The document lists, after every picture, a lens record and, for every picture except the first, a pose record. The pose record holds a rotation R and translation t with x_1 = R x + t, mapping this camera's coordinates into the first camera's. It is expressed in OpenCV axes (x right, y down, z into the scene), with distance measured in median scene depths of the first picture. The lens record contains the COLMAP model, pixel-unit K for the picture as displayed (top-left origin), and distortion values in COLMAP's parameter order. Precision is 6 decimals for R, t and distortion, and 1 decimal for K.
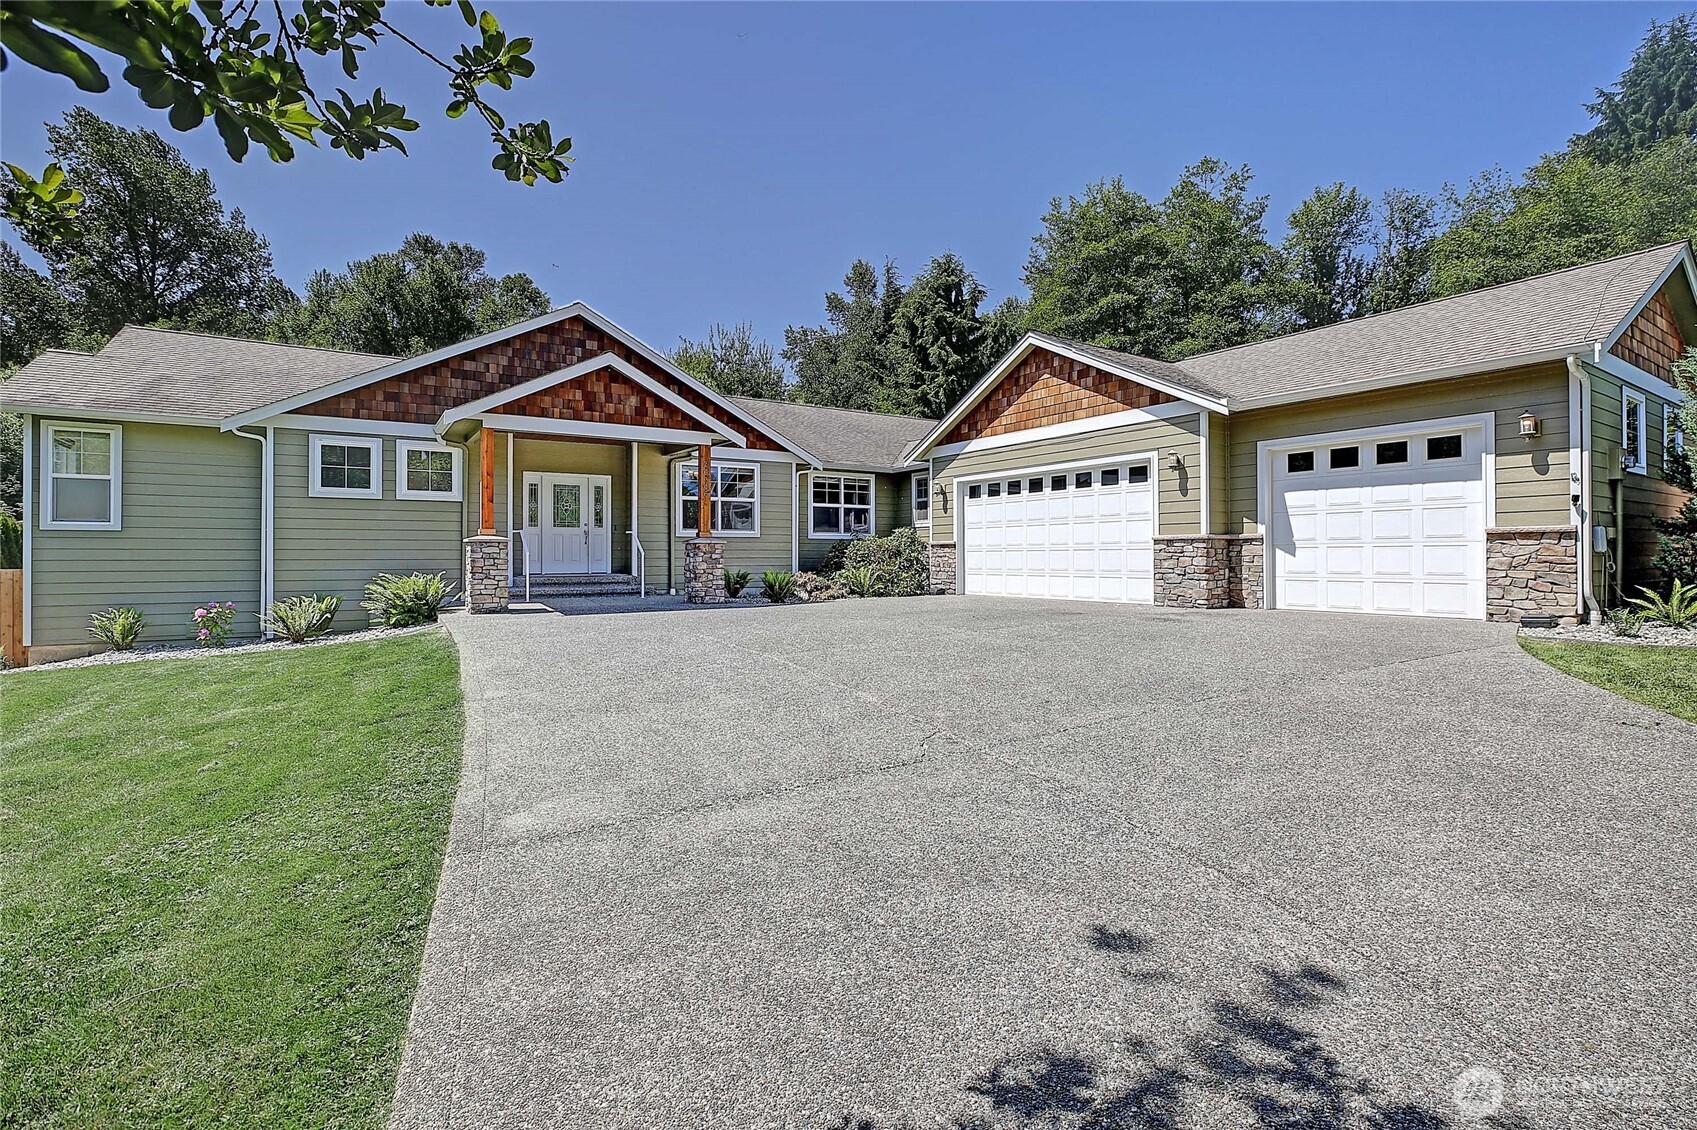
lens RADIAL K [[777.6, 0, 856.2], [0, 777.6, 554.6], [0, 0, 1]] dist [-0.024162, 0.001397]
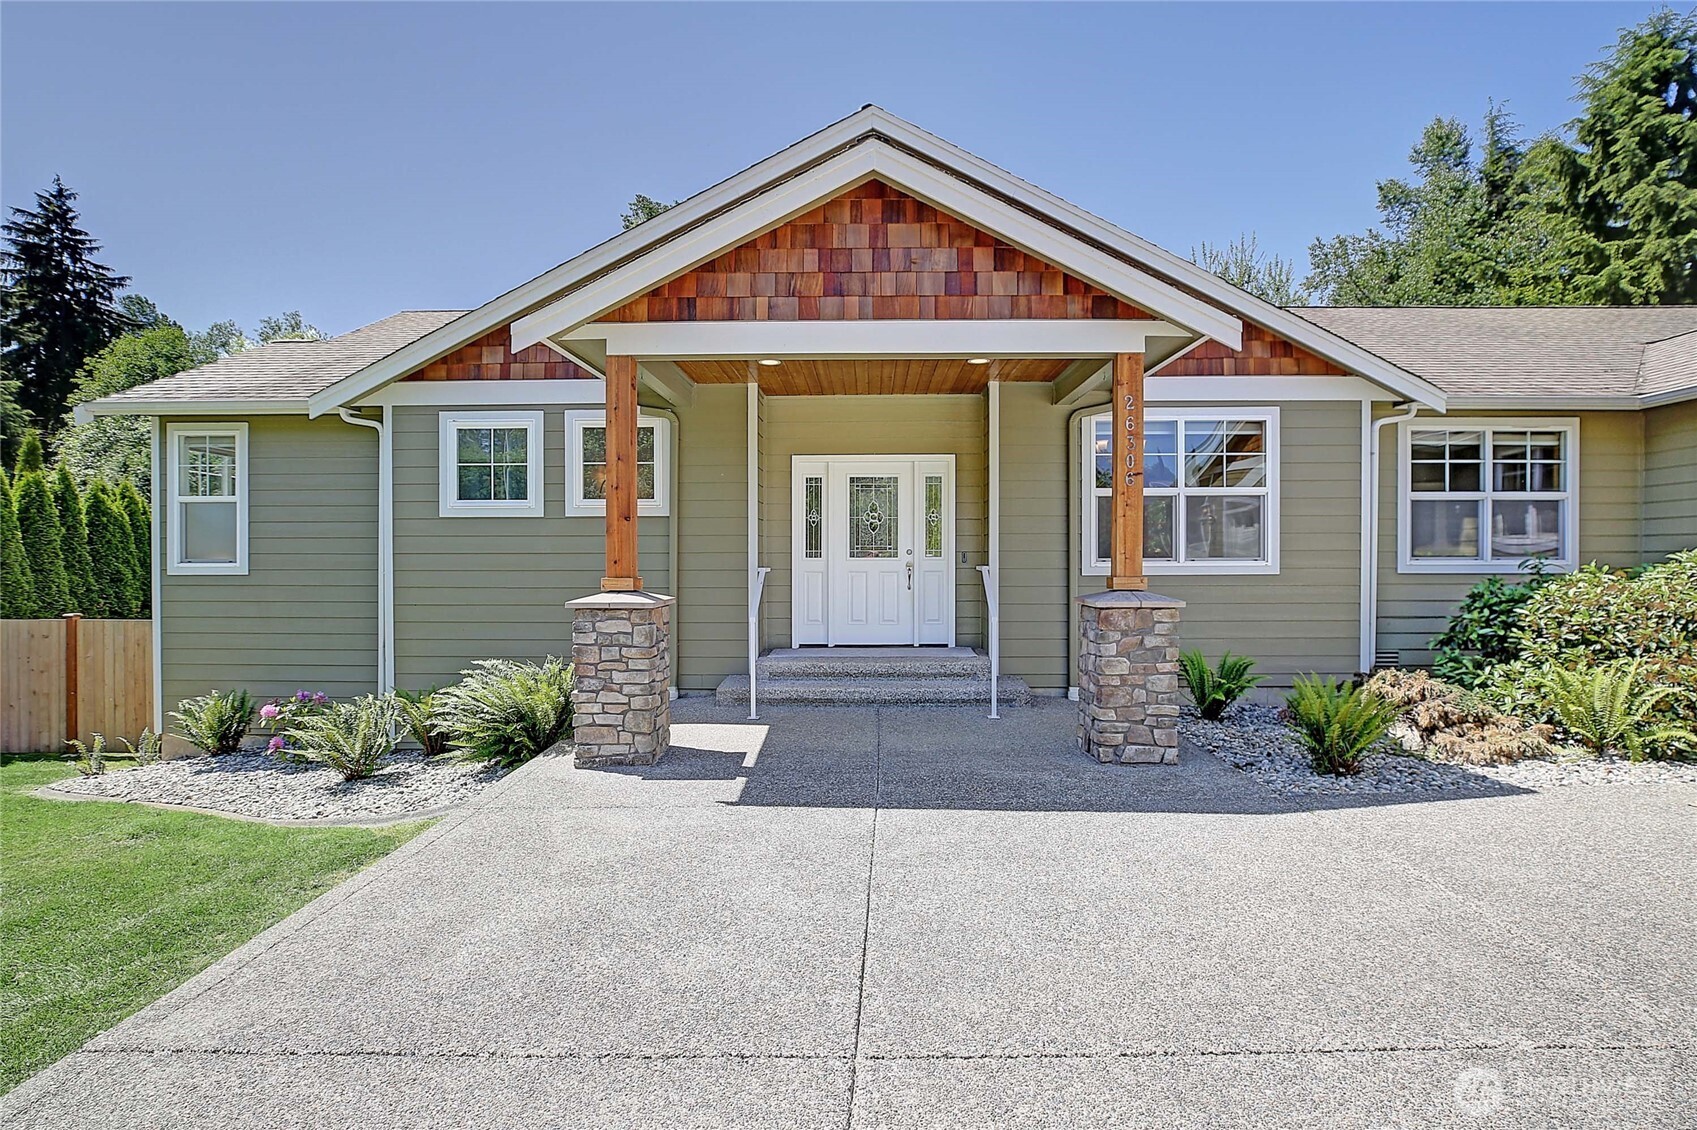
lens RADIAL K [[809.7, 0, 856.9], [0, 809.7, 571.6], [0, 0, 1]] dist [-0.035751, 0.013214]
pose [[0.827768, 0.010303, -0.560976, -0.071229], [0.000571, 0.999815, 0.019206, -0.035302], [0.561071, -0.016218, 0.827609, 0.523910]]
